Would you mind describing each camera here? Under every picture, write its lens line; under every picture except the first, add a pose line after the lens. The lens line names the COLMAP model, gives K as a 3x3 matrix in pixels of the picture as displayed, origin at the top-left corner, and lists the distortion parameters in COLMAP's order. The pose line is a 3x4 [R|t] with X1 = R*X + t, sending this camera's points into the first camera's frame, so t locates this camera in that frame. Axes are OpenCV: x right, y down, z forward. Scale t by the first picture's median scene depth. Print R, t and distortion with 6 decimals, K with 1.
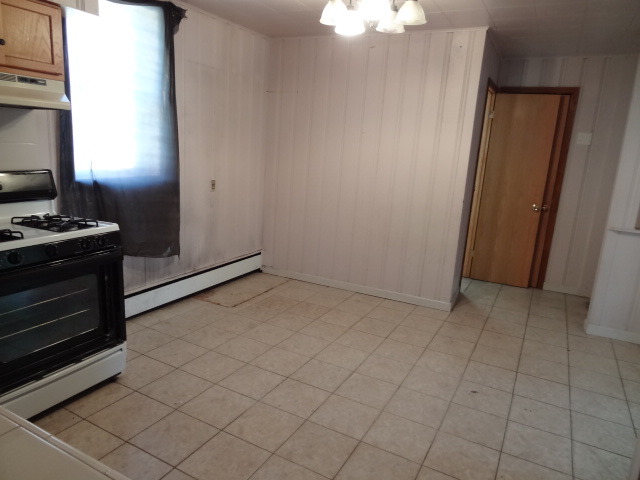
lens RADIAL K [[447.1, 0, 313.9], [0, 447.1, 236.2], [0, 0, 1]] dist [-0.001139, -0.001438]
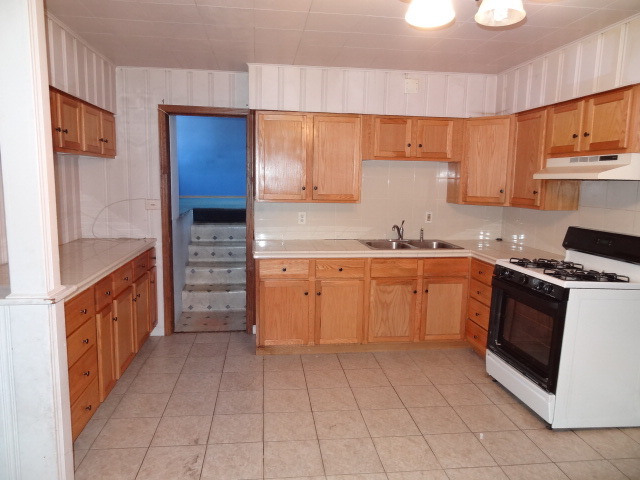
lens RADIAL K [[447.1, 0, 315.7], [0, 447.1, 241.3], [0, 0, 1]] dist [-0.001139, -0.001438]
pose [[-0.812614, 0.004217, -0.582787, 0.713261], [-0.187790, 0.944746, 0.268683, -0.317834], [0.551718, 0.327777, -0.766922, 1.587291]]
